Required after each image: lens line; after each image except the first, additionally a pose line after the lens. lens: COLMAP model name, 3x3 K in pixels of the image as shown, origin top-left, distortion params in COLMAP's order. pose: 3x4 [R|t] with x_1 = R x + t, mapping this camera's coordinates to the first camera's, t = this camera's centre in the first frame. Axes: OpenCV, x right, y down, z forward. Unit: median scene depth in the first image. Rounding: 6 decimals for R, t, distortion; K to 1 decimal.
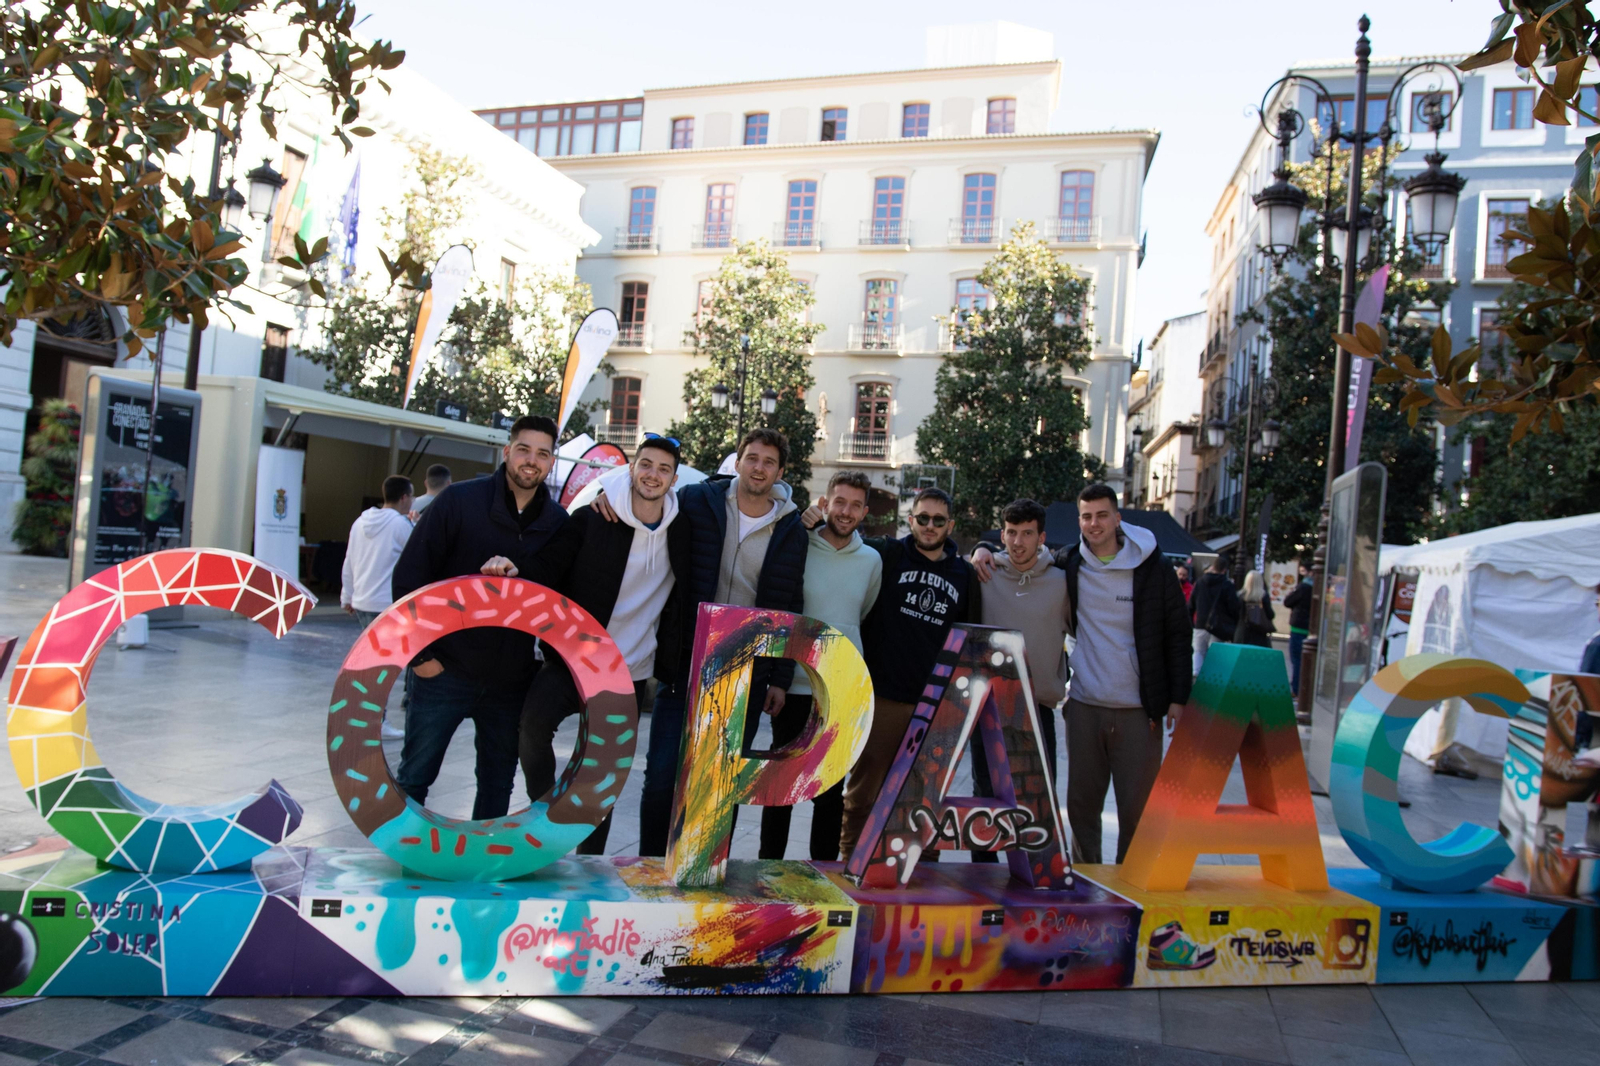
lens RADIAL K [[1403.5, 0, 799.9], [0, 1403.5, 510.1], [0, 0, 1]] dist [-0.091233, 0.101224]
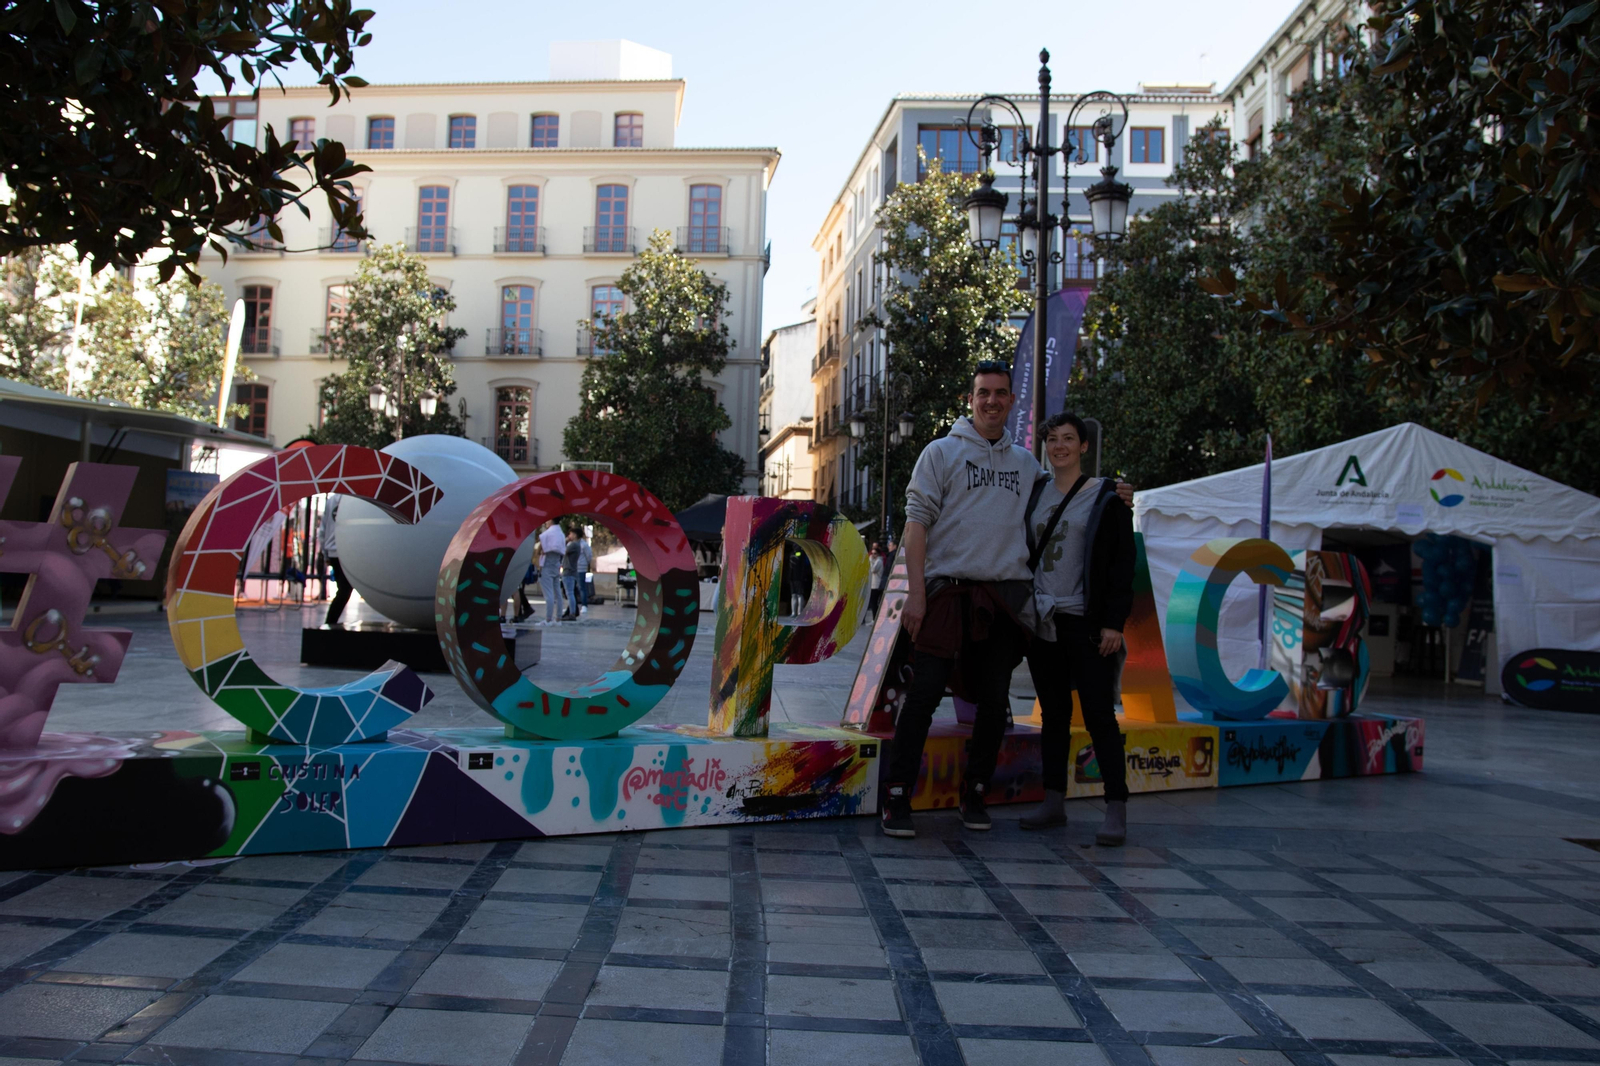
lens RADIAL K [[1403.5, 0, 799.9], [0, 1403.5, 510.1], [0, 0, 1]] dist [-0.091233, 0.101224]
pose [[0.950148, -0.030378, 0.310316, -0.322161], [0.035471, 0.999313, -0.010779, 0.078336], [-0.309775, 0.021249, 0.950572, -0.109986]]
